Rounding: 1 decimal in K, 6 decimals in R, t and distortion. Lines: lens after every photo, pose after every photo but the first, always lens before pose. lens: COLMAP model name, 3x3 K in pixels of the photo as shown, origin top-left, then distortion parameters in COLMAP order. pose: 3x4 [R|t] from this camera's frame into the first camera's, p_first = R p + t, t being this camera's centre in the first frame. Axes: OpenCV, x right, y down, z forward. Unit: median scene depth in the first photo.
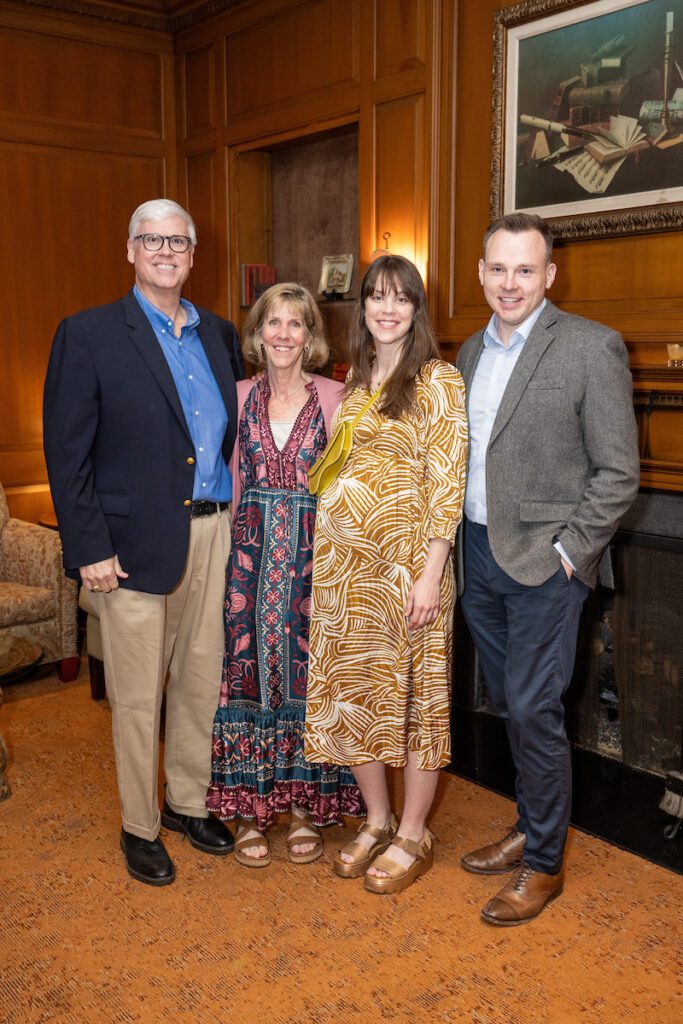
lens RADIAL K [[1035.0, 0, 340.5], [0, 1035.0, 509.6], [0, 0, 1]] dist [-0.000118, 0.000000]
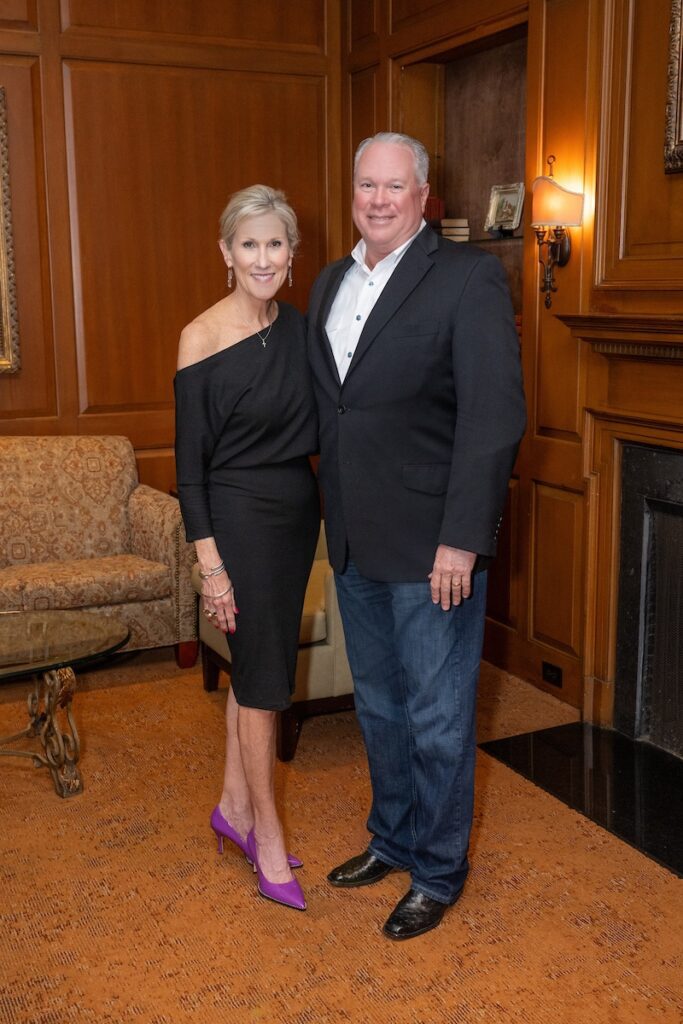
lens RADIAL K [[1174.1, 0, 343.0], [0, 1174.1, 515.2], [0, 0, 1]] dist [-0.006642, 0.000000]
pose [[0.971794, 0.041351, -0.232178, 0.105080], [-0.033315, 0.998706, 0.038426, -0.011006], [0.233466, -0.029607, 0.971914, 0.041193]]
